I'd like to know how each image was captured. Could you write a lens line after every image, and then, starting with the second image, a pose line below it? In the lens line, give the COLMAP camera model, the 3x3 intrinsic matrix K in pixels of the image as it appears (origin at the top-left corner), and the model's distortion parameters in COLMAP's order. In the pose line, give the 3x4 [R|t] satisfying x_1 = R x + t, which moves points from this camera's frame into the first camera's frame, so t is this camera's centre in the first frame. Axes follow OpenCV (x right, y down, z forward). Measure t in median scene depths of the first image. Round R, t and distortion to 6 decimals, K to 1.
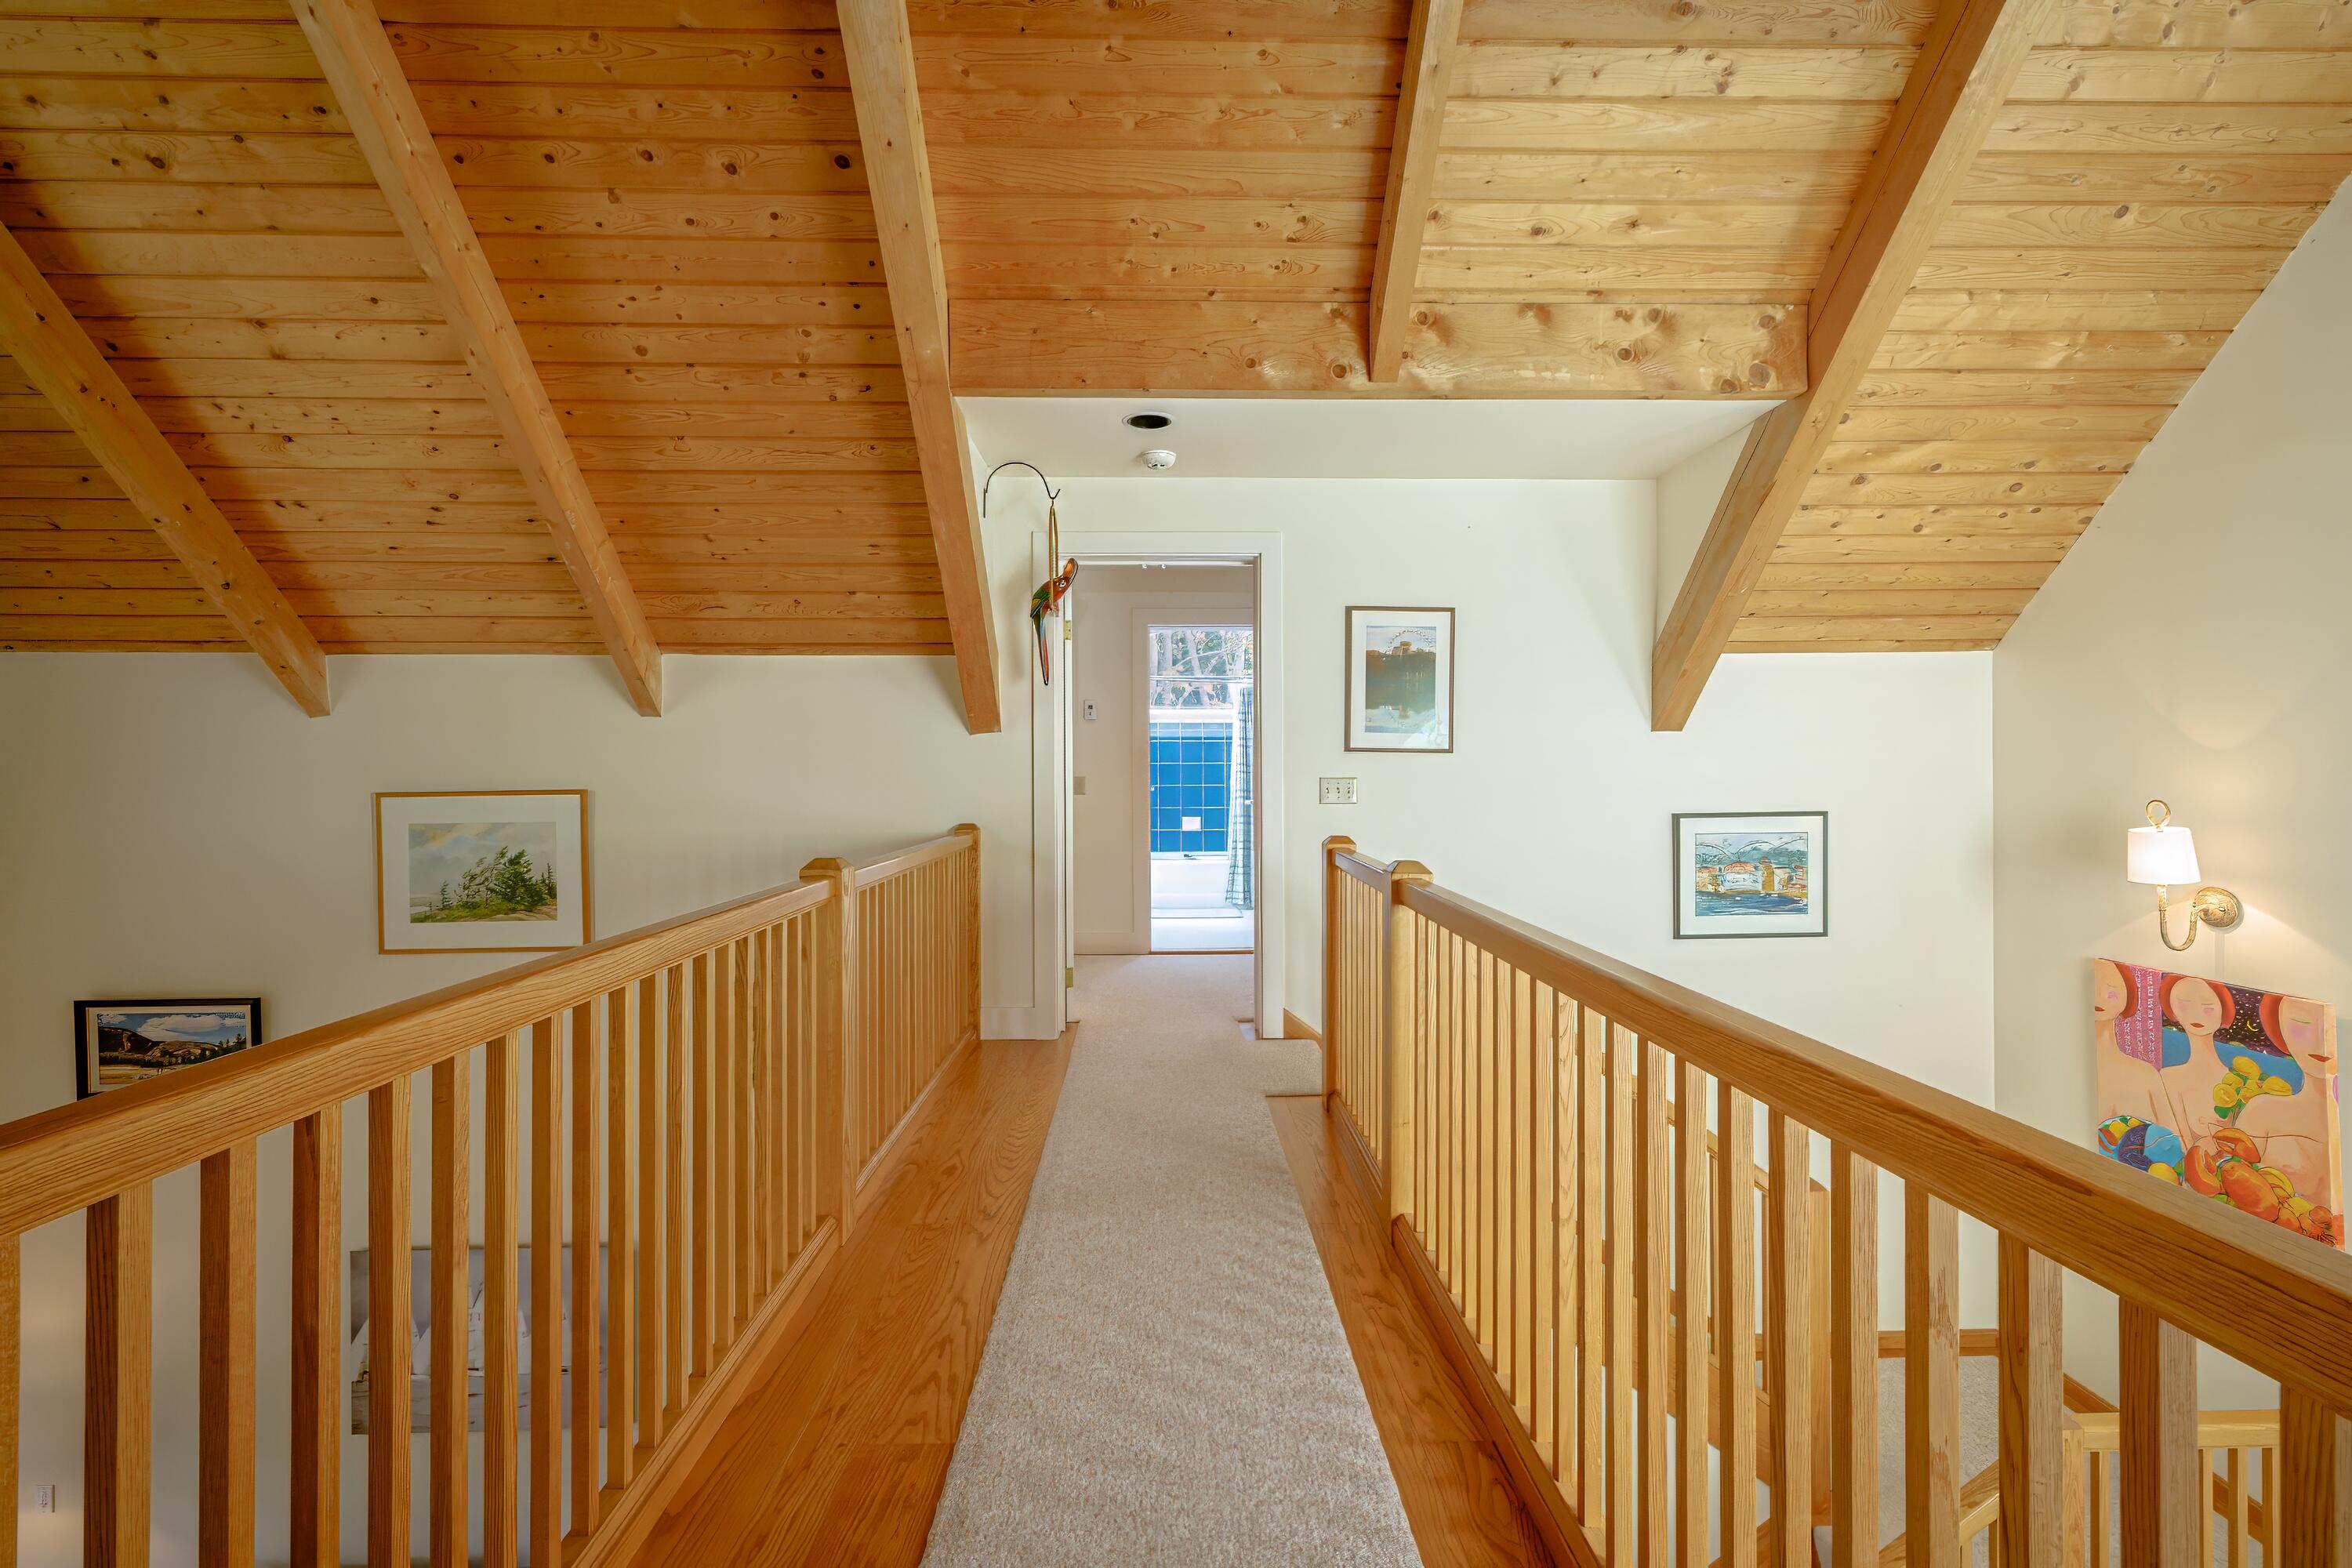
lens RADIAL K [[973.6, 0, 1174.8], [0, 973.6, 775.2], [0, 0, 1]] dist [0.001403, 0.000289]
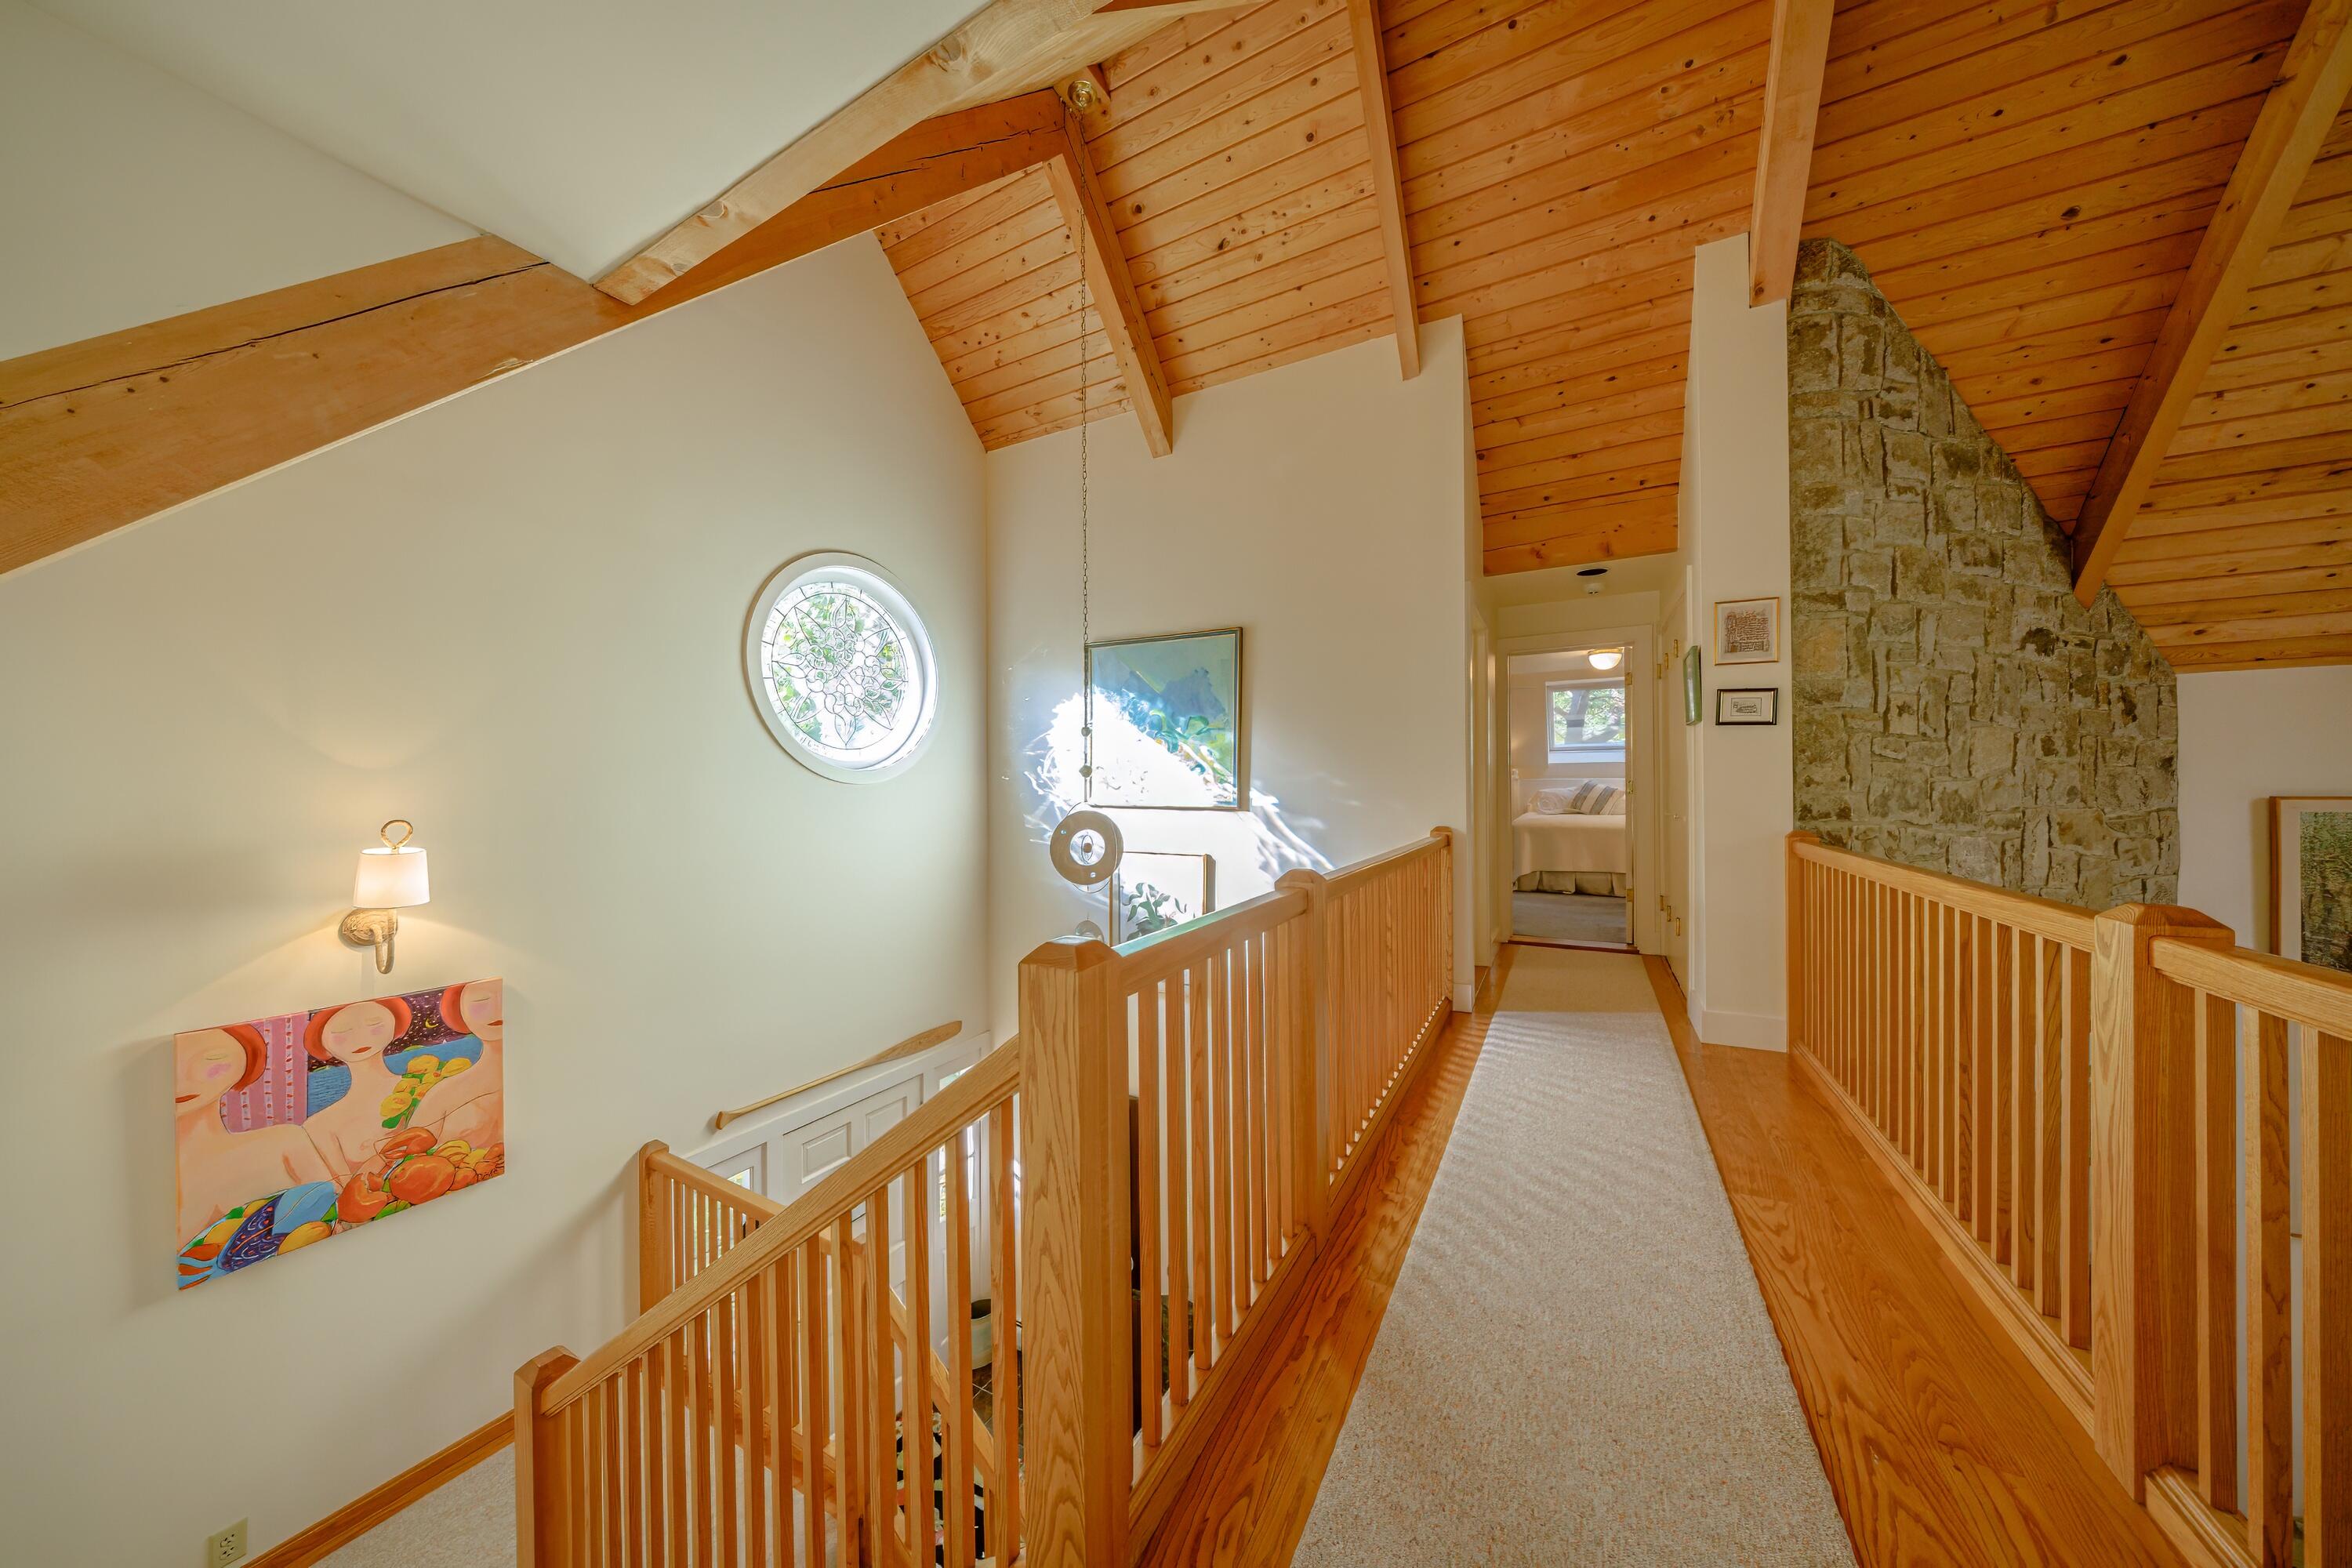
lens RADIAL K [[732.4, 0, 1171.0], [0, 732.4, 782.2], [0, 0, 1]] dist [-0.021604, 0.002580]
pose [[-0.864969, 0.011492, 0.501694, -0.018247], [0.011454, 0.999929, -0.003157, -0.001268], [-0.501695, 0.003016, -0.865039, 1.273804]]
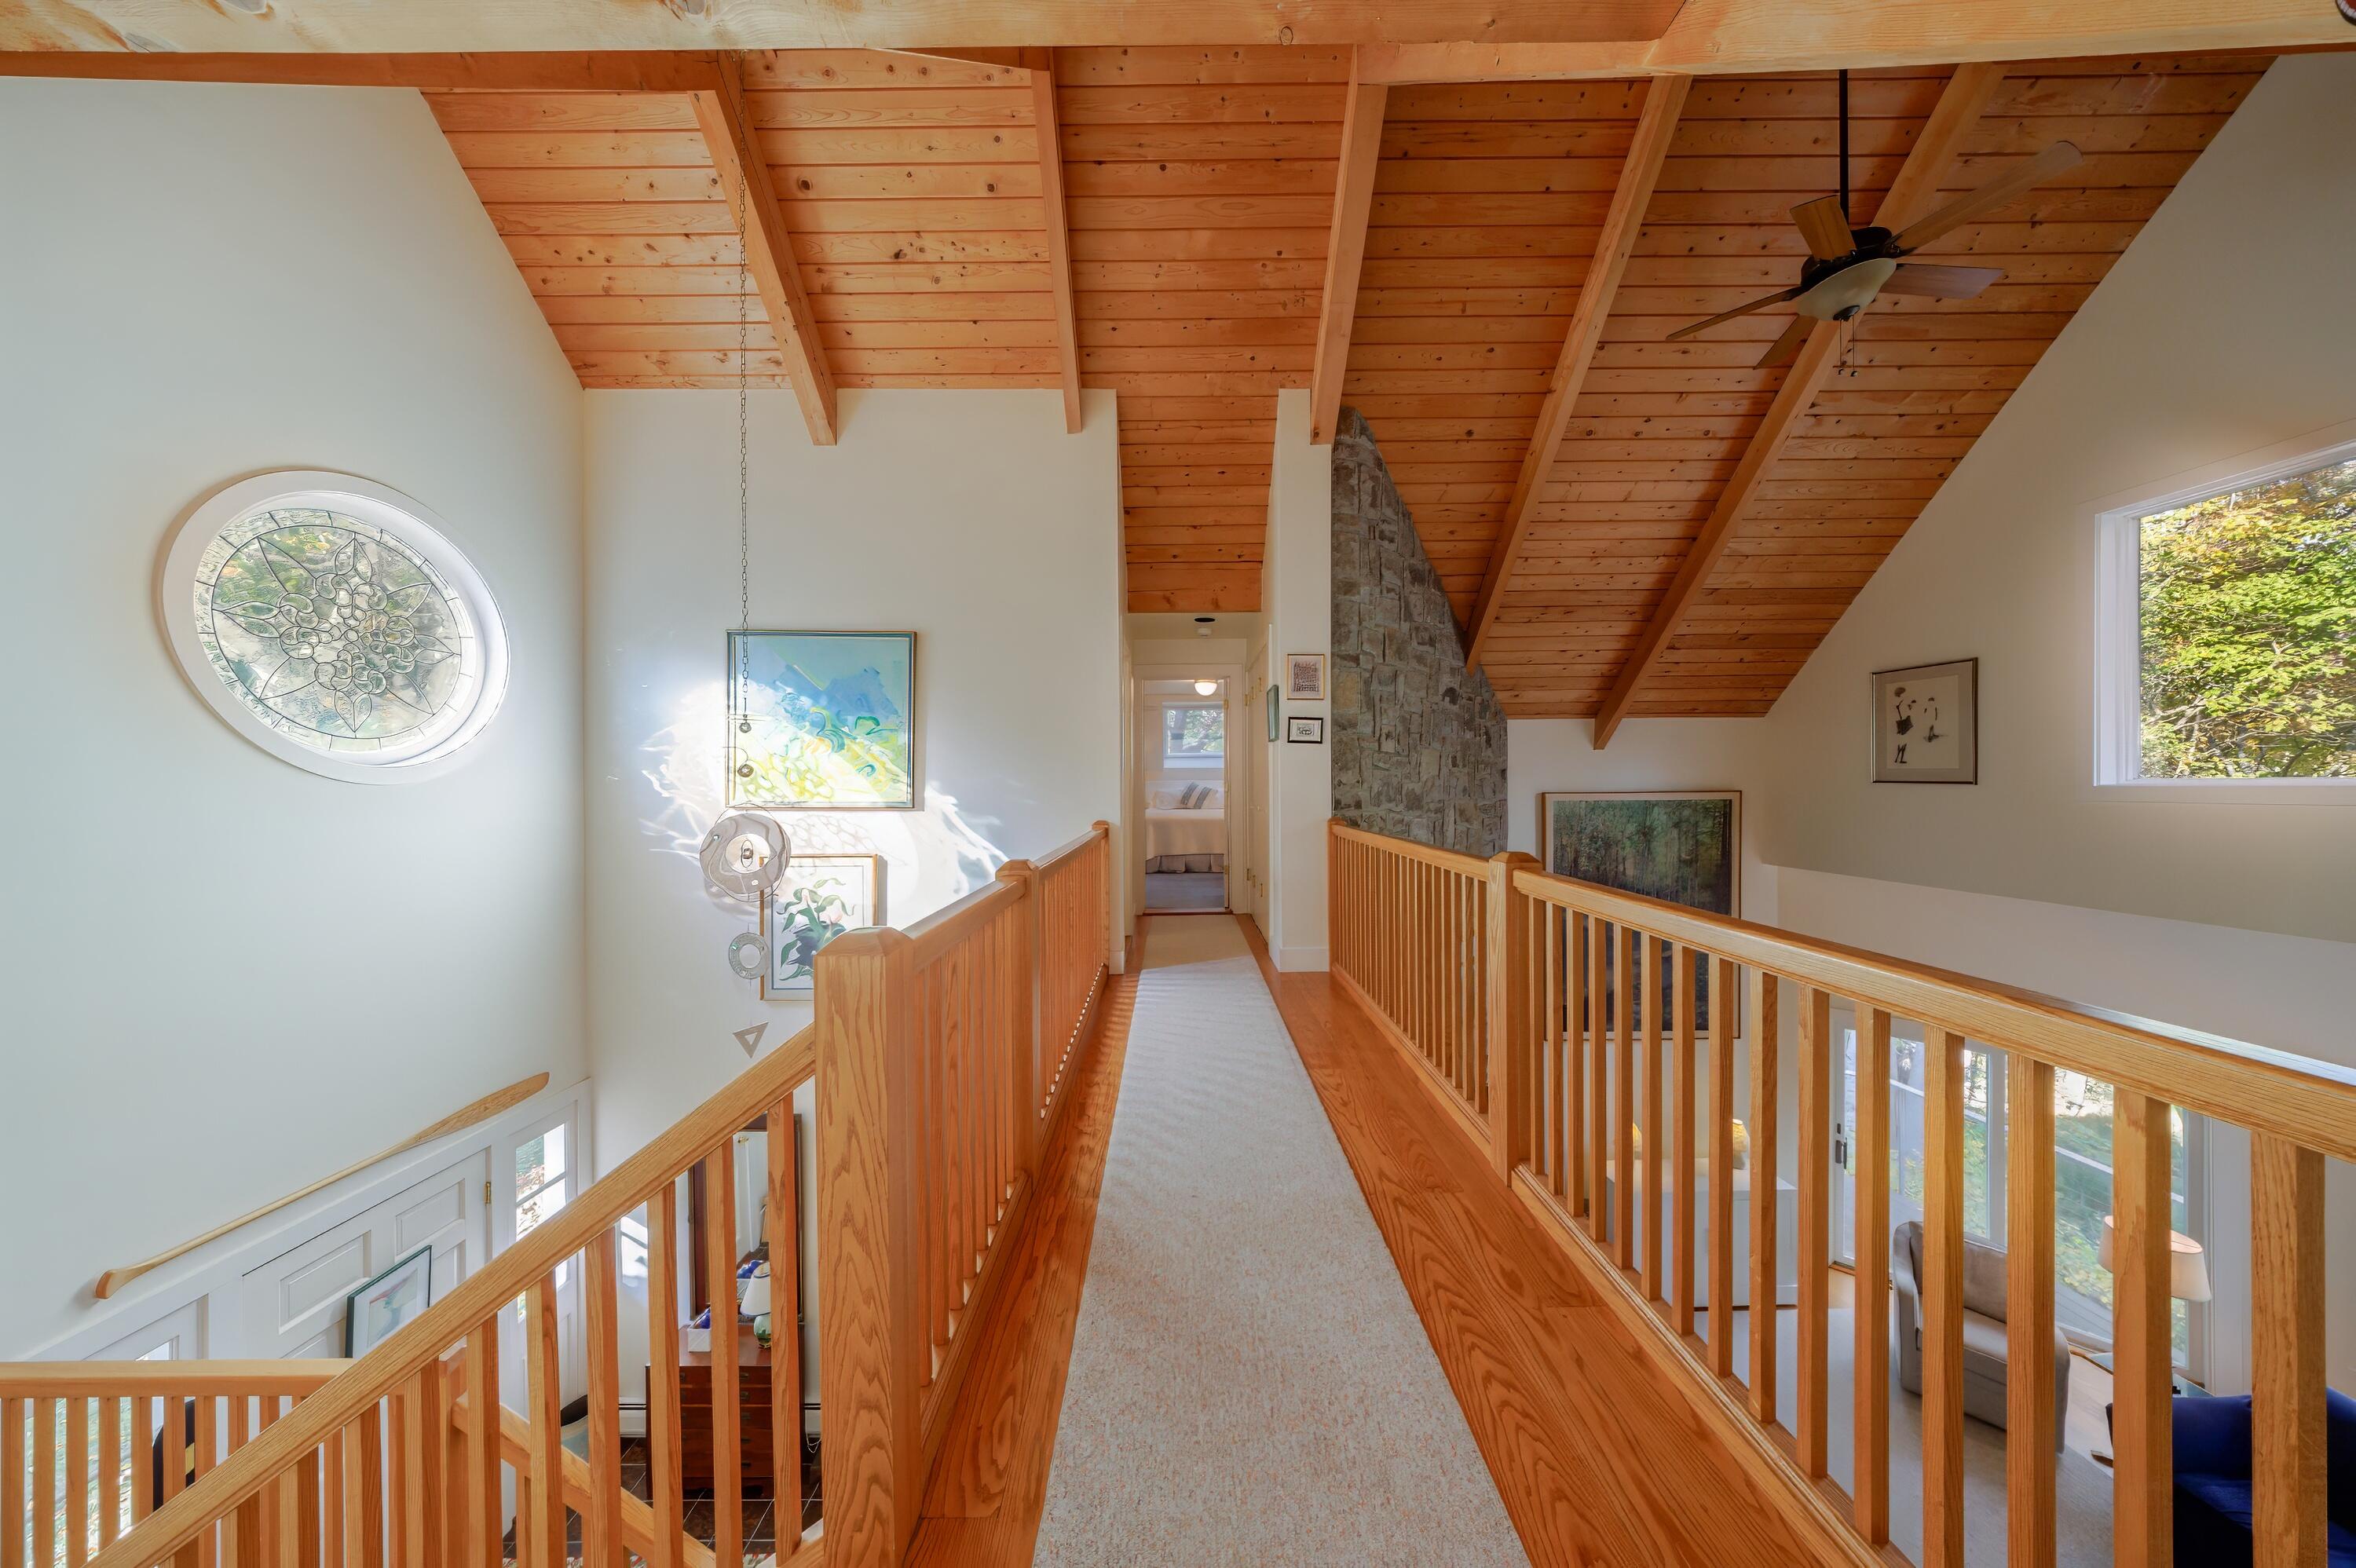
lens RADIAL K [[680.5, 0, 1178.0], [0, 680.5, 784.0], [0, 0, 1]] dist [0.000391, -0.007798]
pose [[-0.999888, 0.008765, 0.012127, 0.027234], [0.008815, 0.999953, 0.004083, -0.002149], [-0.012090, 0.004189, -0.999918, 1.335376]]
